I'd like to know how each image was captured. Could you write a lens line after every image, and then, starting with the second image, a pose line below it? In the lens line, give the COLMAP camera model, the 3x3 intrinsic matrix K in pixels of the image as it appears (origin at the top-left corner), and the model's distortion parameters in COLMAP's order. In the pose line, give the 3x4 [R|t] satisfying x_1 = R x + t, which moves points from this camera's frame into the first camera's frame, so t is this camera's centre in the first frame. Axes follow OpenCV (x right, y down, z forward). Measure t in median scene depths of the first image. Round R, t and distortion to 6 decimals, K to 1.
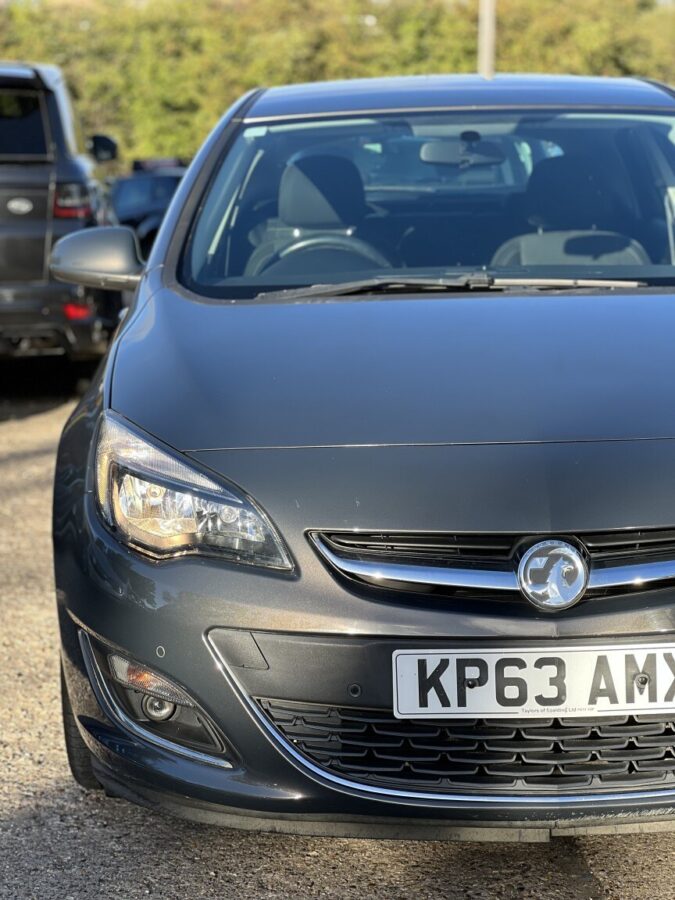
lens RADIAL K [[2033.0, 0, 316.9], [0, 2033.0, 447.9], [0, 0, 1]] dist [0.000752, 1.981276]
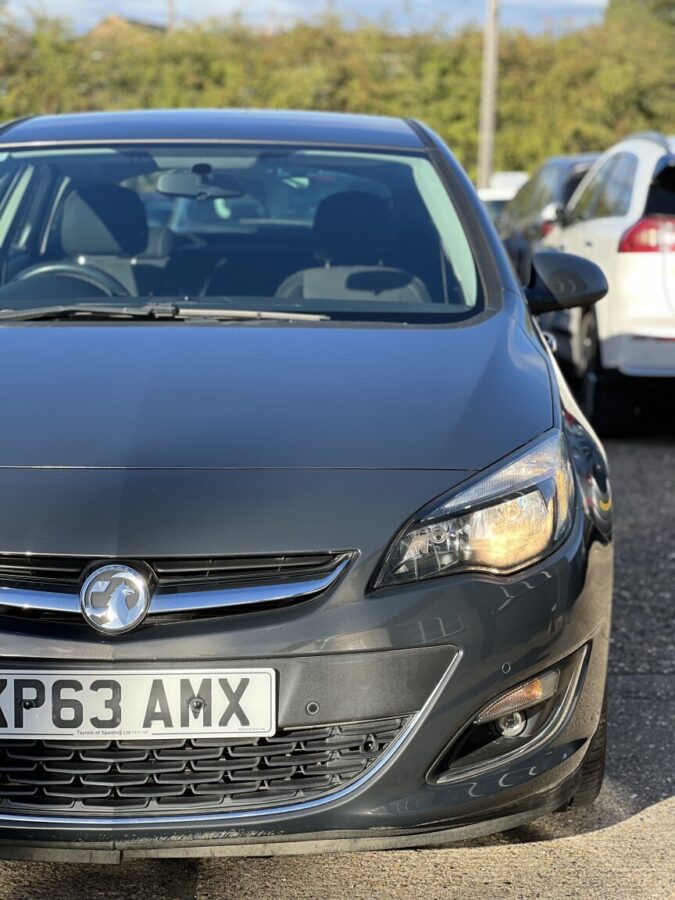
lens RADIAL K [[2016.2, 0, 337.5], [0, 2016.2, 450.0], [0, 0, 1]] dist [-0.023751, 3.134117]
pose [[0.999541, 0.026815, -0.014090, 0.231680], [-0.027021, 0.999528, -0.014598, -0.000078], [0.013691, 0.014972, 0.999794, -0.005608]]
